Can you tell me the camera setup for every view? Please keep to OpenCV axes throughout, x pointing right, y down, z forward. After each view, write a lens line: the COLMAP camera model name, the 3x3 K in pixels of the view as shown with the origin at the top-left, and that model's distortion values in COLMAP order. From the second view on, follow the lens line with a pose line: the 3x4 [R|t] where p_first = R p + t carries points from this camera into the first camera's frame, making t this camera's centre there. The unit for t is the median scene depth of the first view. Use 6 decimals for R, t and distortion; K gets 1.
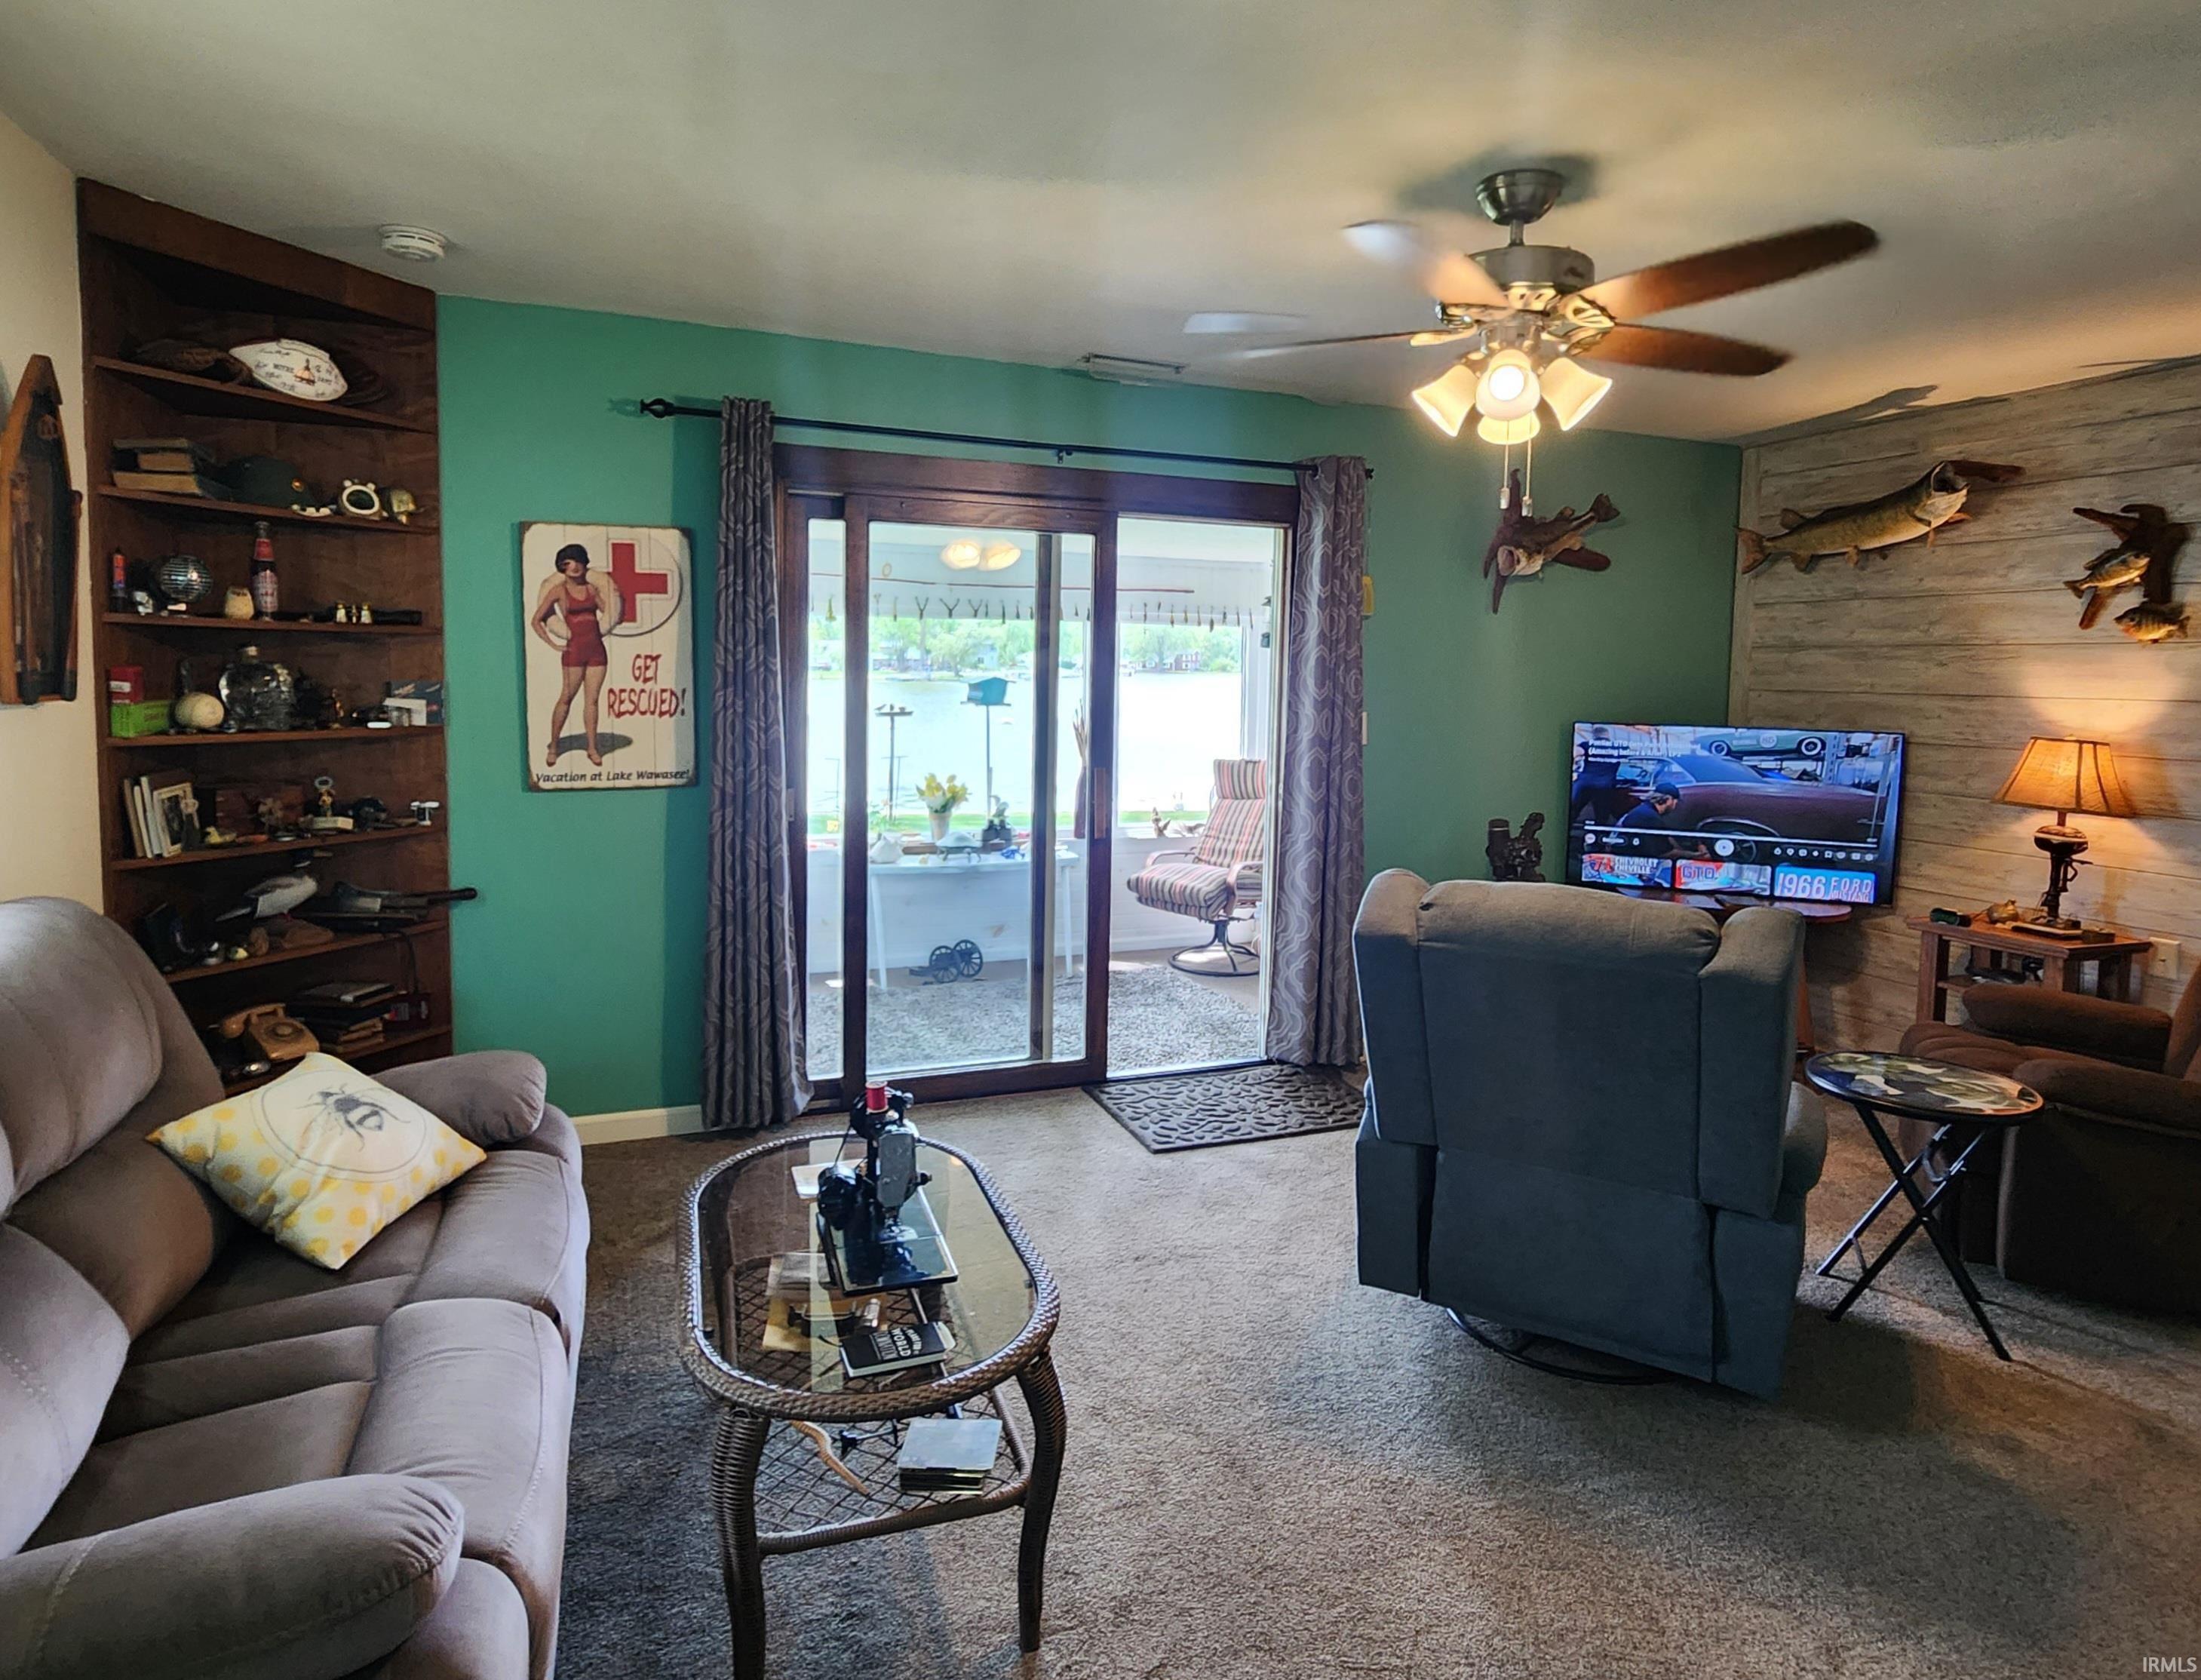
lens RADIAL K [[1216.0, 0, 1105.6], [0, 1216.0, 768.0], [0, 0, 1]] dist [-0.001898, -0.000611]
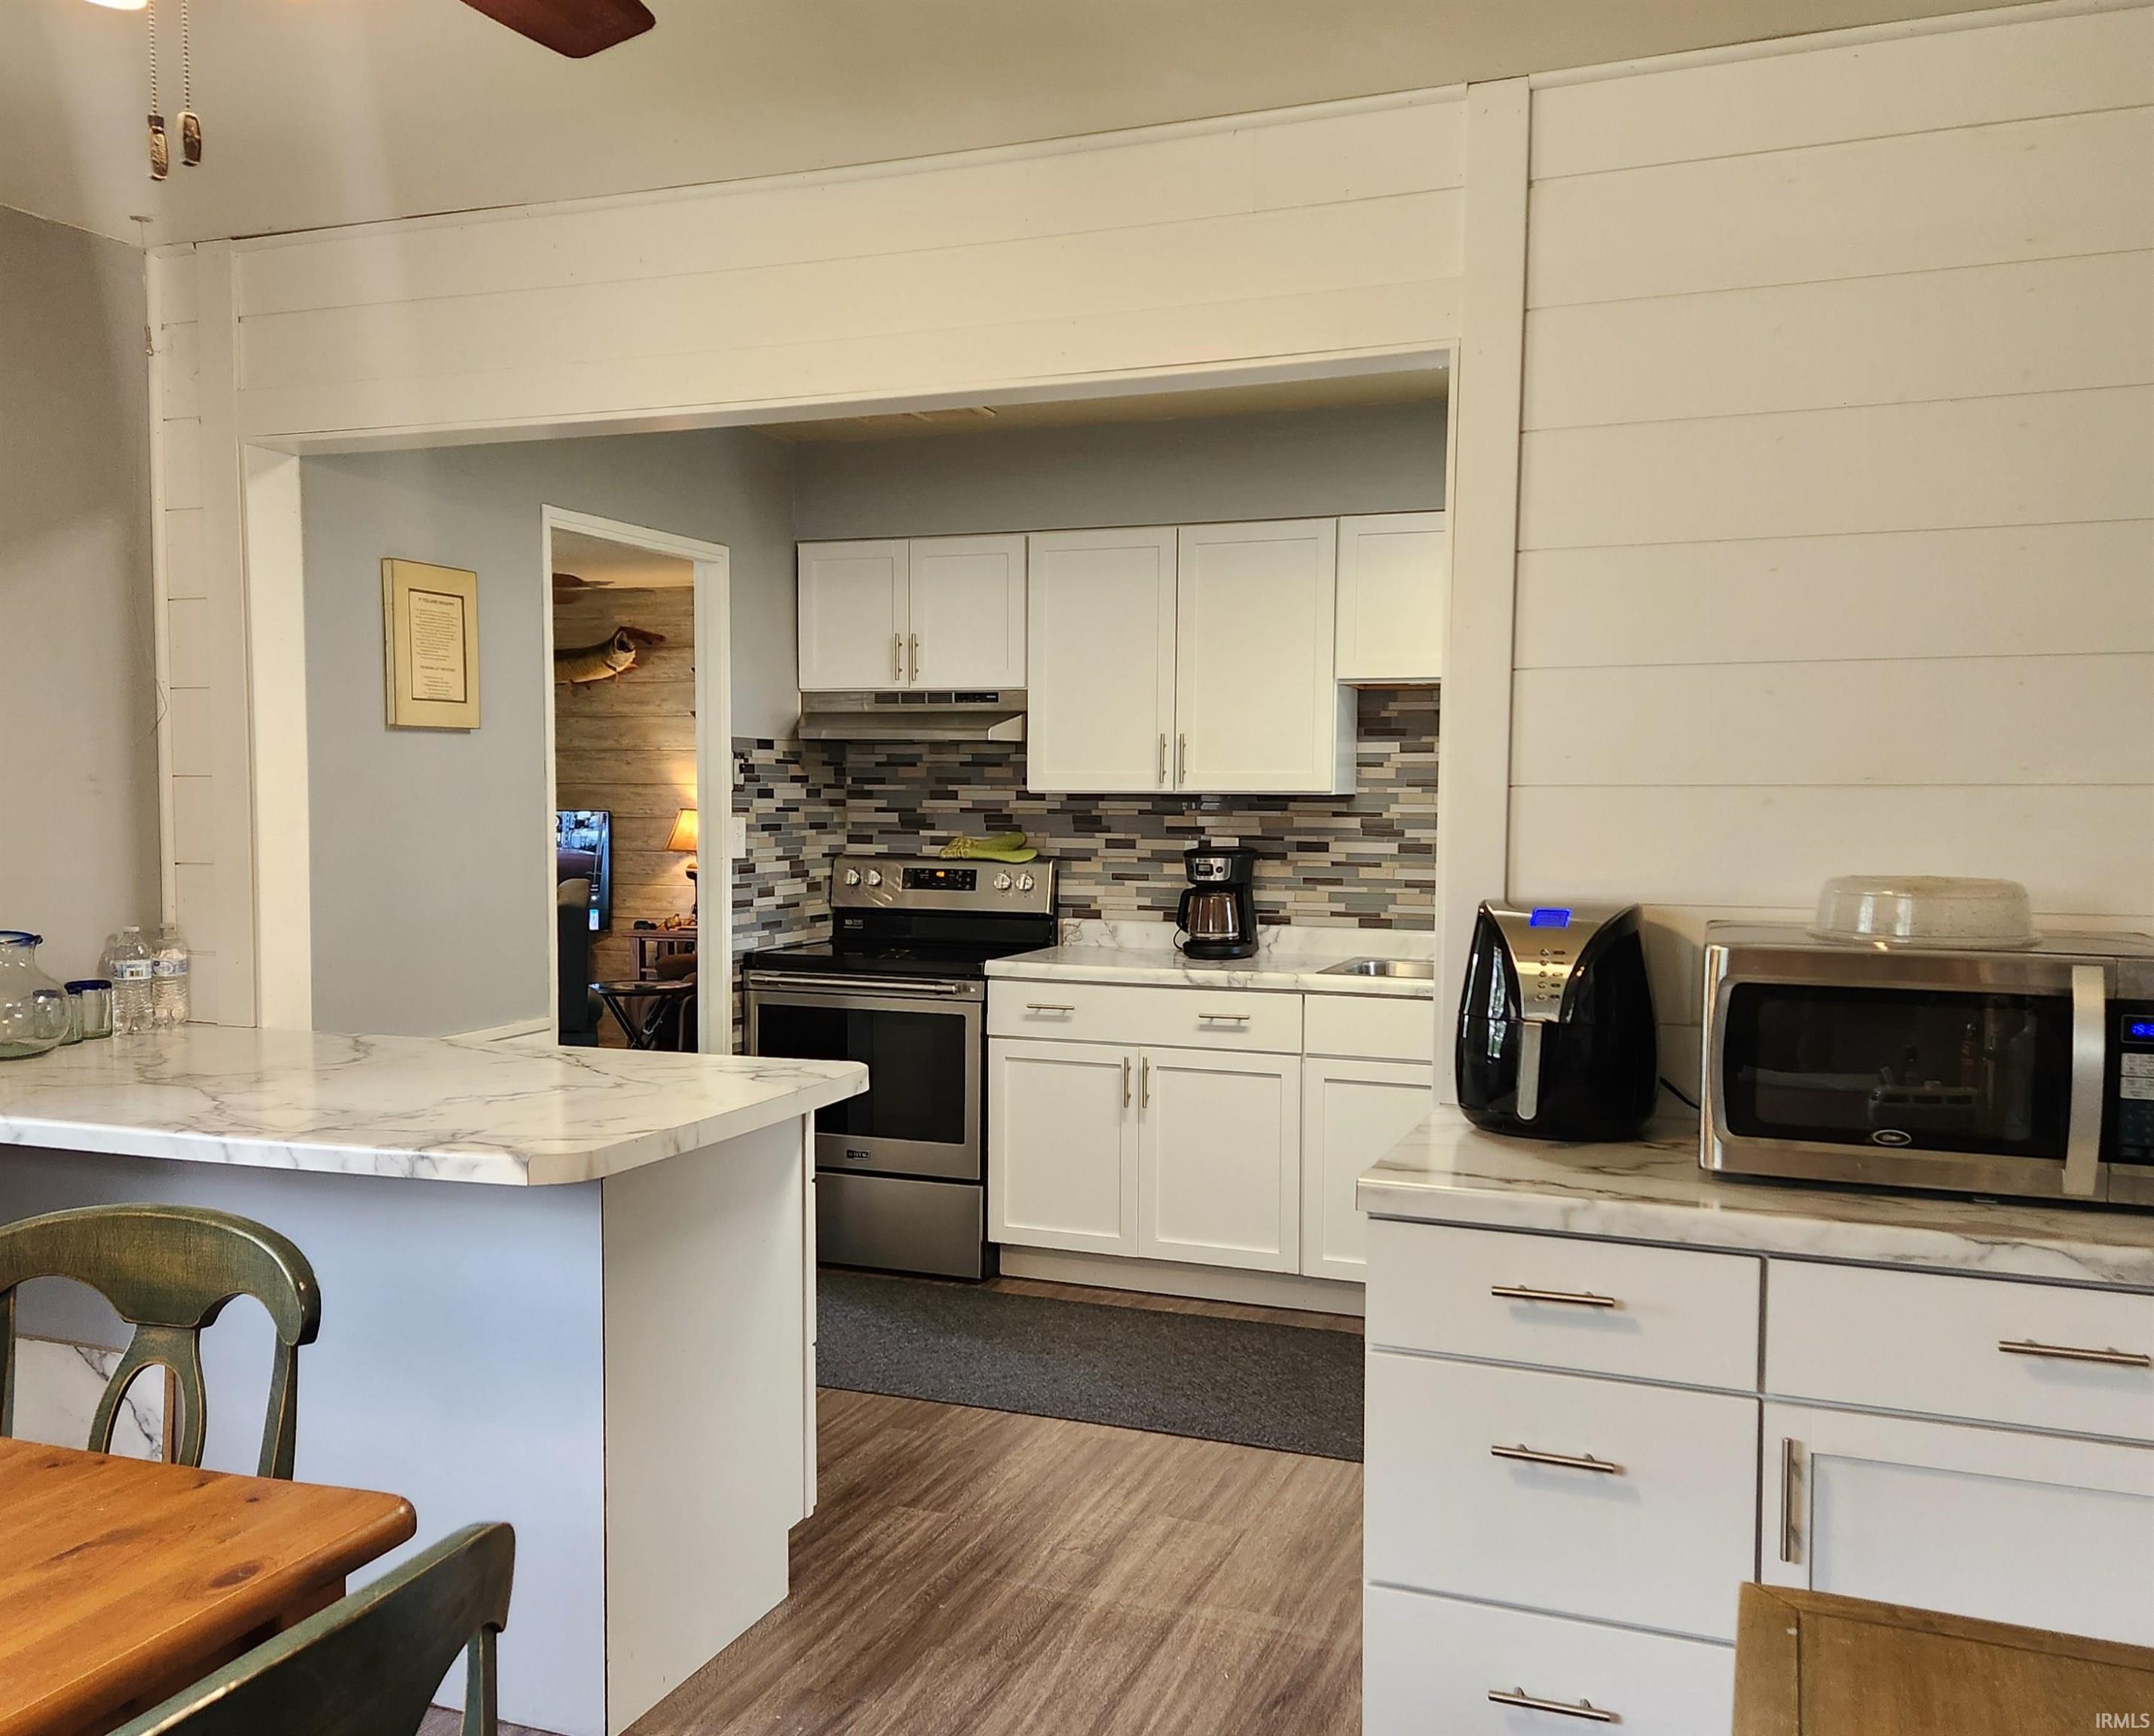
lens RADIAL K [[1805.5, 0, 1072.7], [0, 1805.5, 879.7], [0, 0, 1]] dist [0.007528, -0.000155]
pose [[0.654930, -0.045444, 0.754322, -0.624409], [0.063173, 0.997989, 0.005274, 0.078722], [-0.753044, 0.044199, 0.656484, -0.847017]]
